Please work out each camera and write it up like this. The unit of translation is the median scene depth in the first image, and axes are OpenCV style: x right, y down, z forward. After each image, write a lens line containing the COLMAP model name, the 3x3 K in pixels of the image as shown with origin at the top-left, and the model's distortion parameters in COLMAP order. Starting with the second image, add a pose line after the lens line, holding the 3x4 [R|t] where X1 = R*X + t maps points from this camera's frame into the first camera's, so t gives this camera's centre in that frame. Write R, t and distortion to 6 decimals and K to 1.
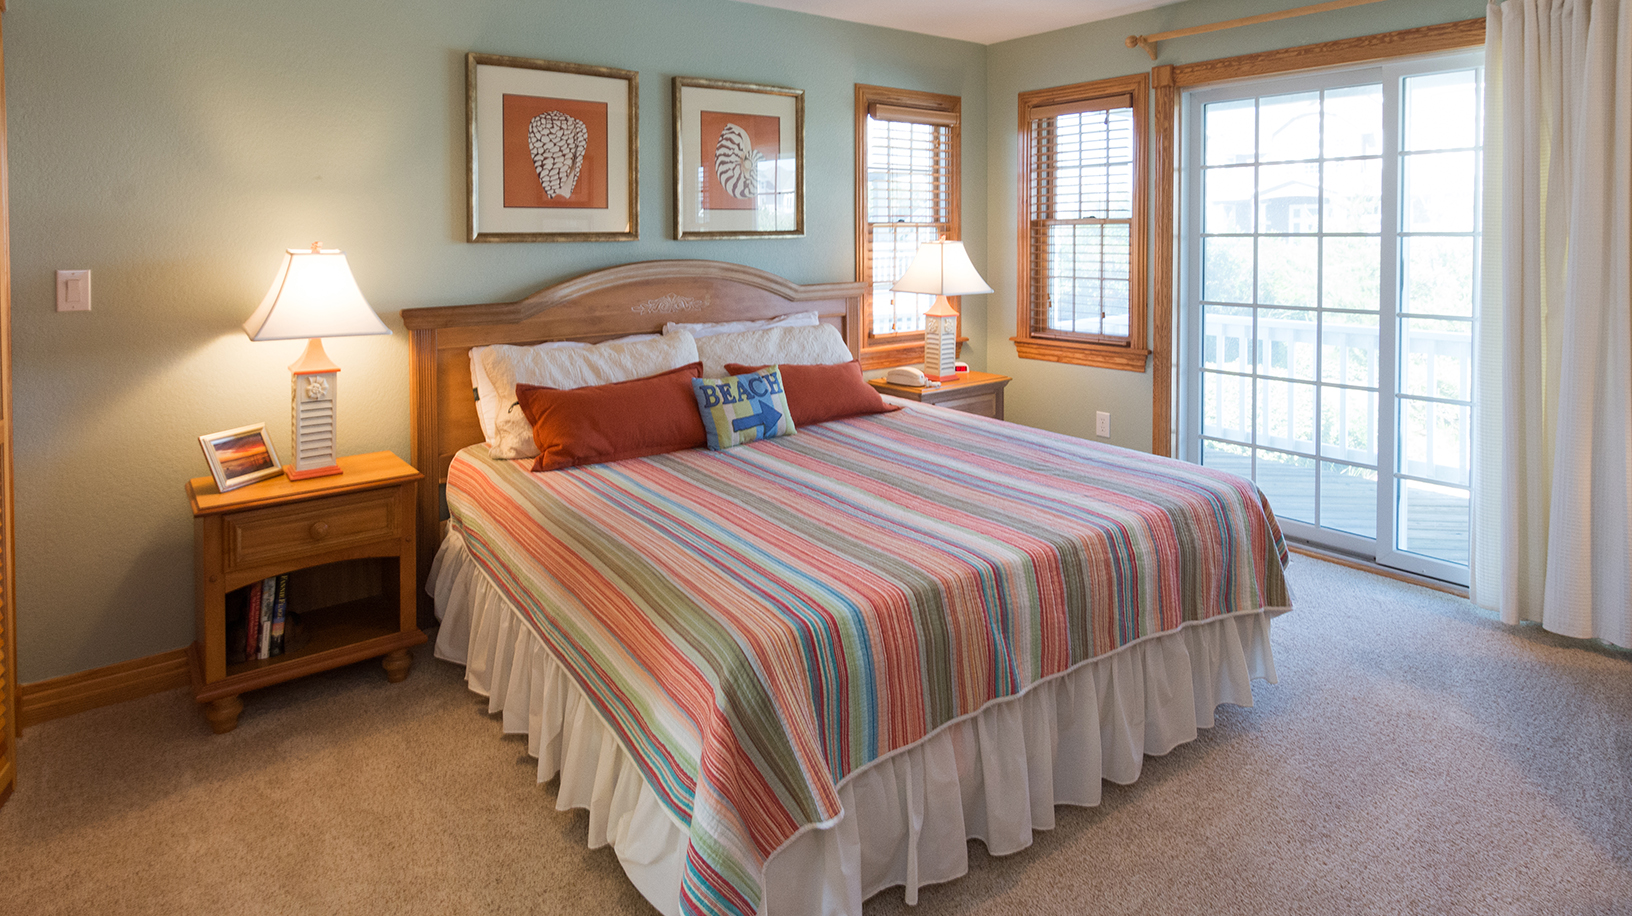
lens RADIAL K [[851.9, 0, 816.0], [0, 851.9, 458.0], [0, 0, 1]] dist [0.000349, -0.000145]
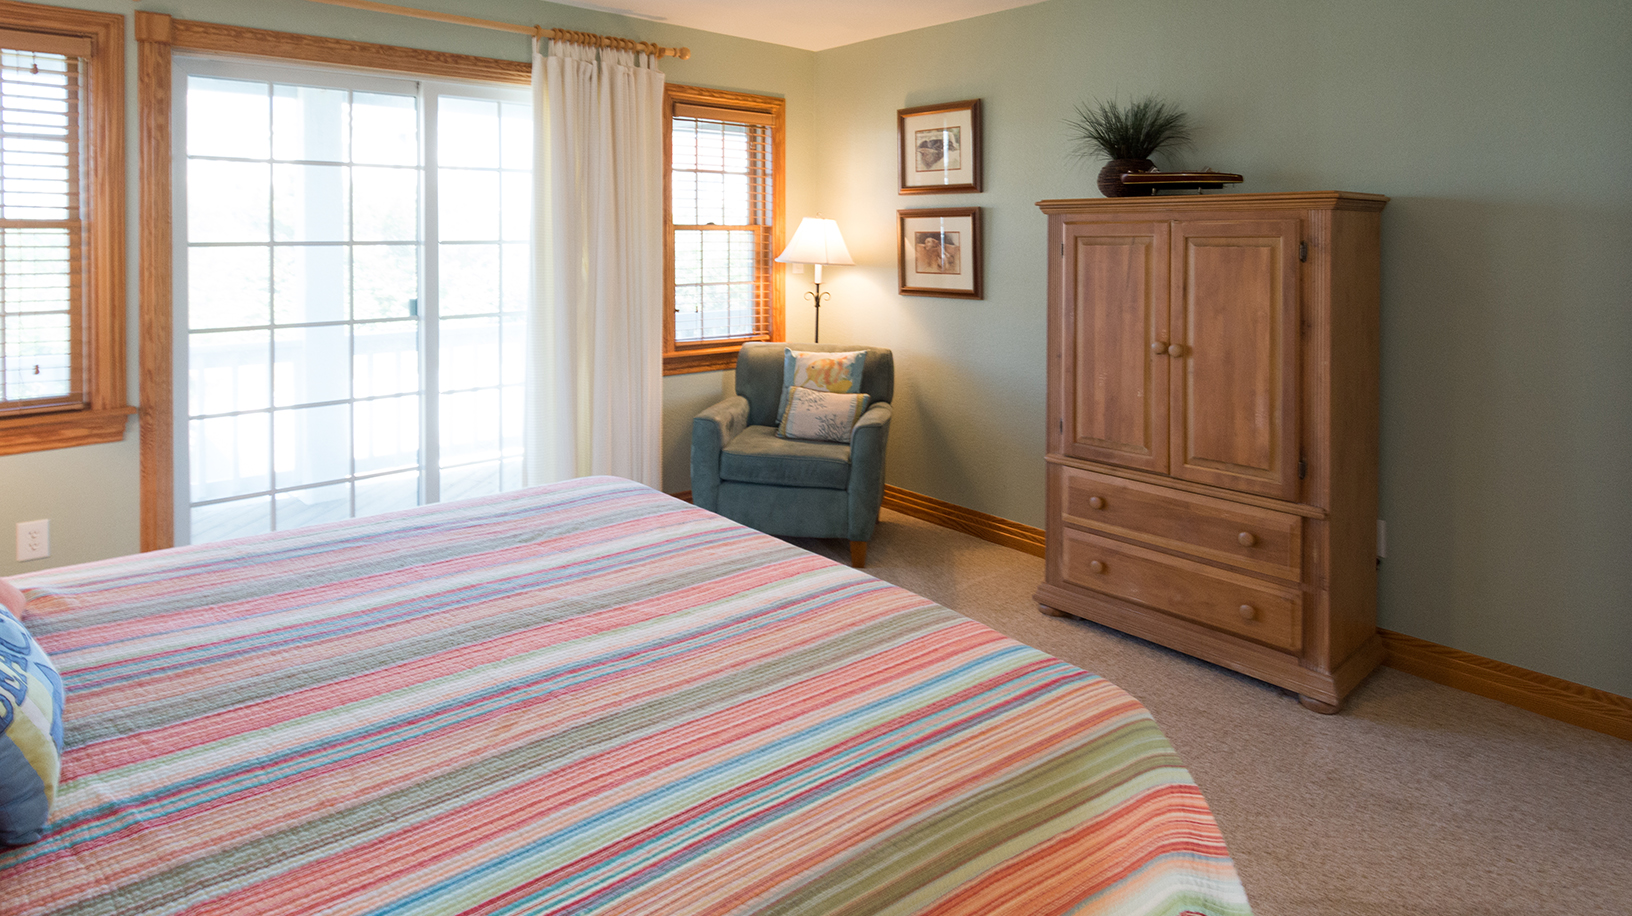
lens RADIAL K [[955.2, 0, 816.0], [0, 955.2, 458.0], [0, 0, 1]] dist [-0.005061, -0.001562]
pose [[-0.054739, -0.219268, 0.974128, -0.505477], [0.254694, 0.940253, 0.225955, -0.147194], [-0.965471, 0.260473, 0.004377, 0.564304]]
